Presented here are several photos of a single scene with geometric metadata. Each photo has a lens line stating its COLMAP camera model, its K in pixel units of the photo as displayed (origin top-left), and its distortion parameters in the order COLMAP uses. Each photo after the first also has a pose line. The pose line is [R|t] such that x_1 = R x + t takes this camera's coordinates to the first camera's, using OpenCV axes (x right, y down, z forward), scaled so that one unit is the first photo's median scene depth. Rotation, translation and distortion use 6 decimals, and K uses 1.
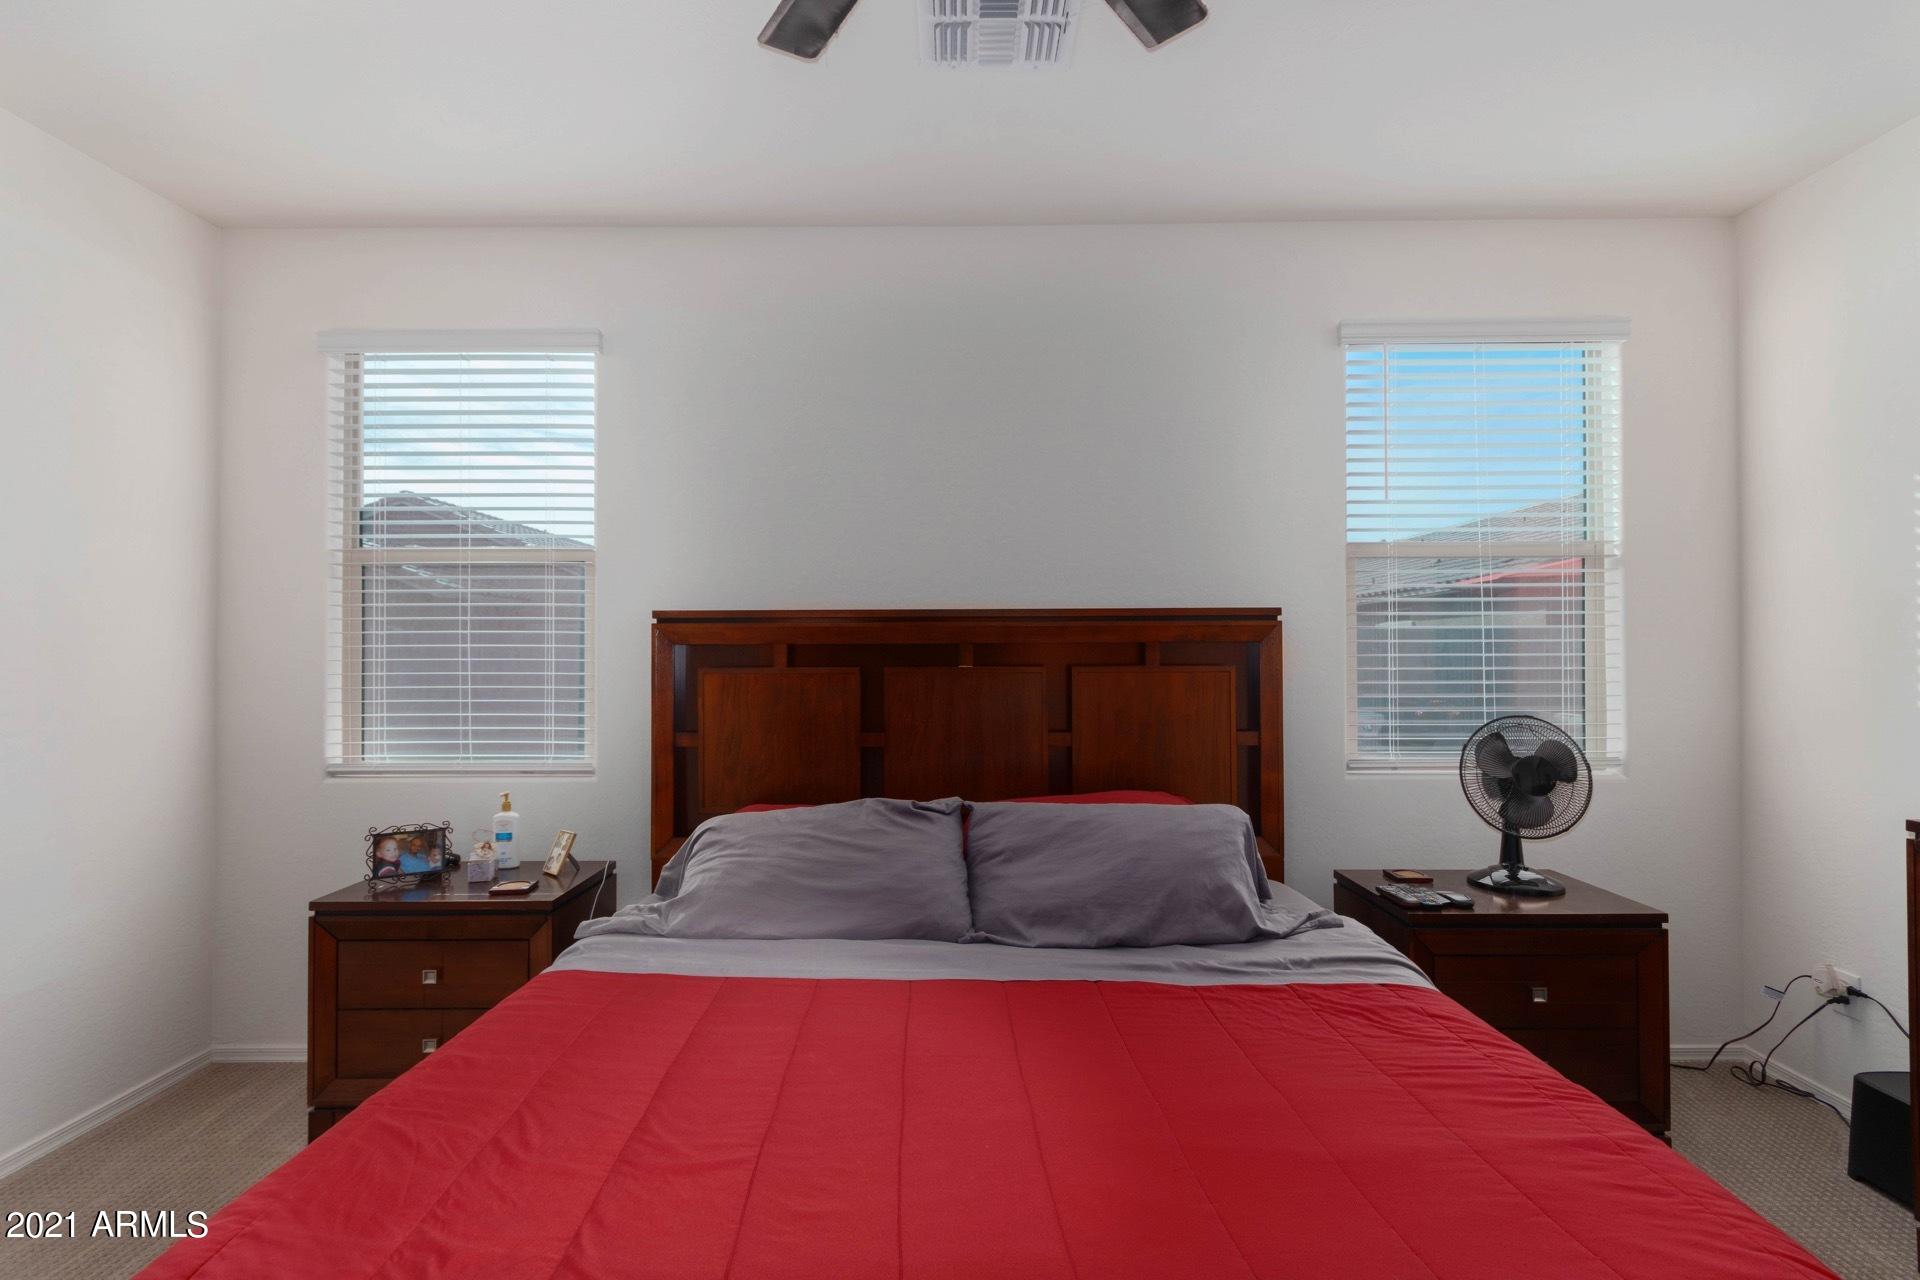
lens RADIAL K [[887.3, 0, 957.3], [0, 887.3, 640.0], [0, 0, 1]] dist [0.008004, -0.003709]
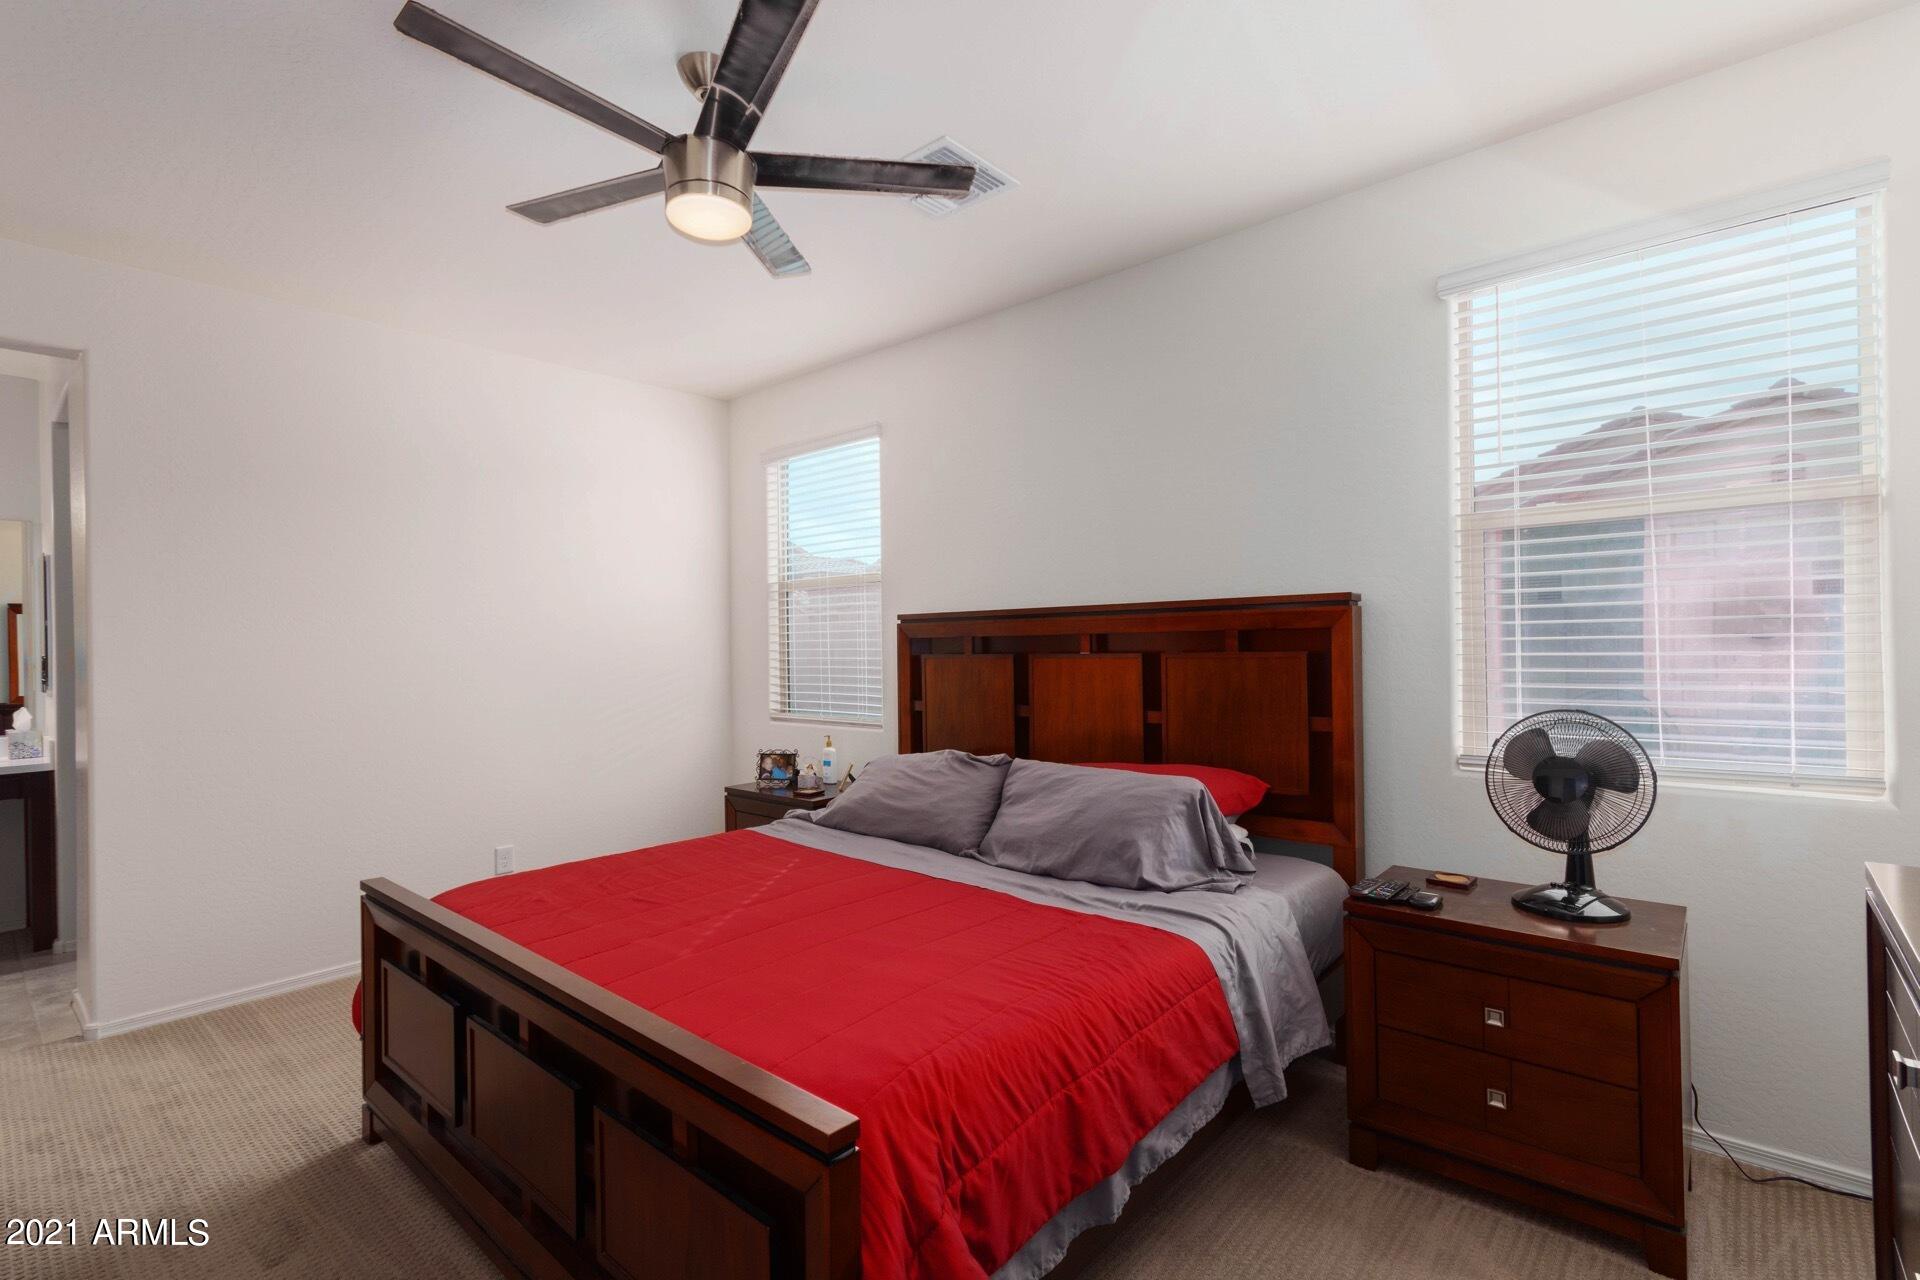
lens RADIAL K [[887.3, 0, 962.2], [0, 887.3, 641.4], [0, 0, 1]] dist [0.008004, -0.003709]
pose [[0.757778, -0.011065, -0.652419, 0.744464], [0.024361, 0.999639, 0.011341, -0.004569], [0.652058, -0.024488, 0.757773, -0.023607]]
